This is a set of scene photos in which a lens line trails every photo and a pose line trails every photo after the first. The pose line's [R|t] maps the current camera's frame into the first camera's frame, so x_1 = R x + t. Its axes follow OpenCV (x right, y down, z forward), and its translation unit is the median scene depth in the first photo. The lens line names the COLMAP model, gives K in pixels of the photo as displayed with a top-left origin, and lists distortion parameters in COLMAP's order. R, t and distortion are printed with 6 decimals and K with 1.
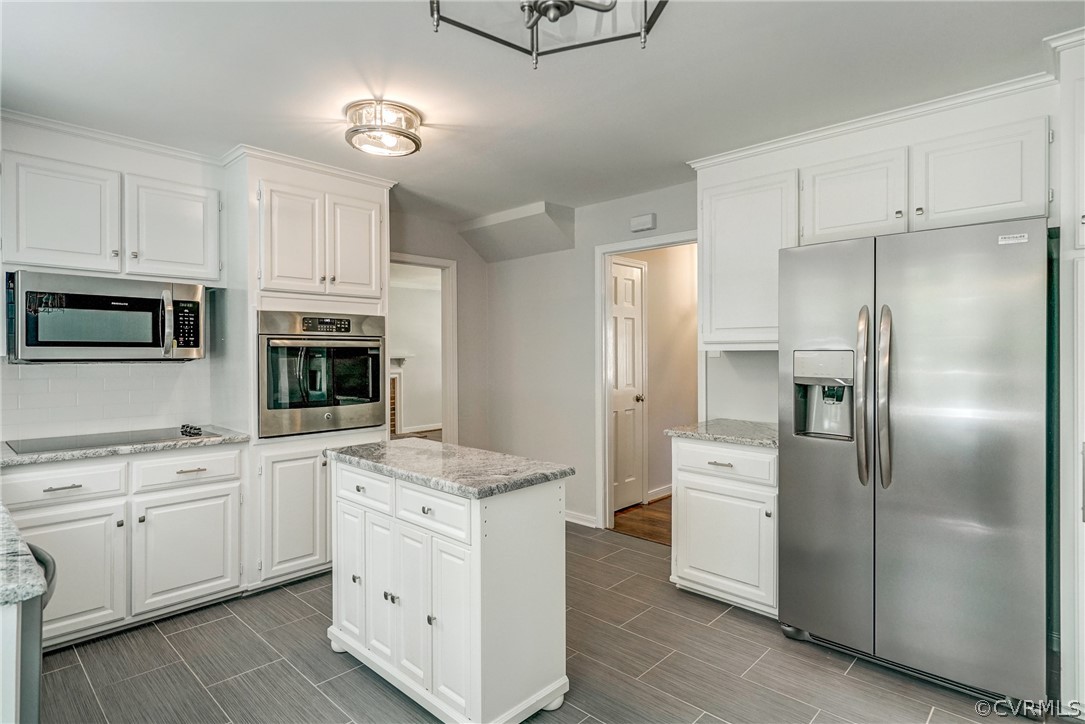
lens RADIAL K [[579.9, 0, 555.9], [0, 579.9, 352.9], [0, 0, 1]] dist [0.003066, 0.000007]
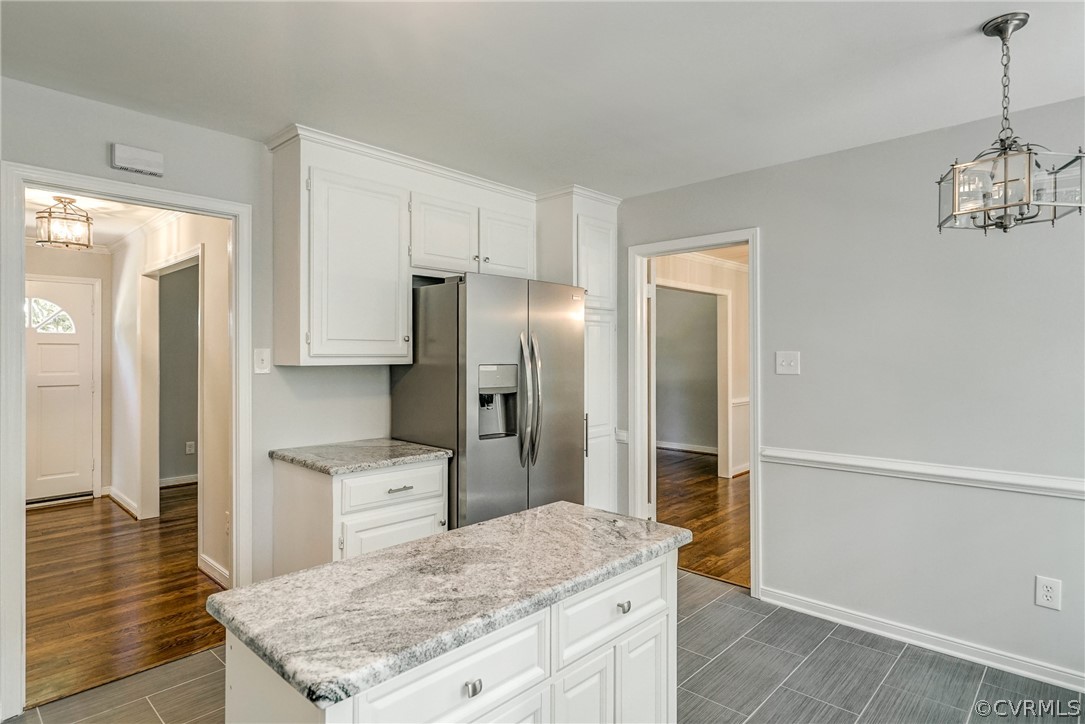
lens RADIAL K [[579.9, 0, 555.9], [0, 579.9, 352.9], [0, 0, 1]] dist [0.003066, 0.000007]
pose [[-0.014795, 0.008850, 0.999851, -0.603296], [0.001462, 0.999960, -0.008829, -0.014811], [-0.999889, 0.001331, -0.014807, 0.723852]]
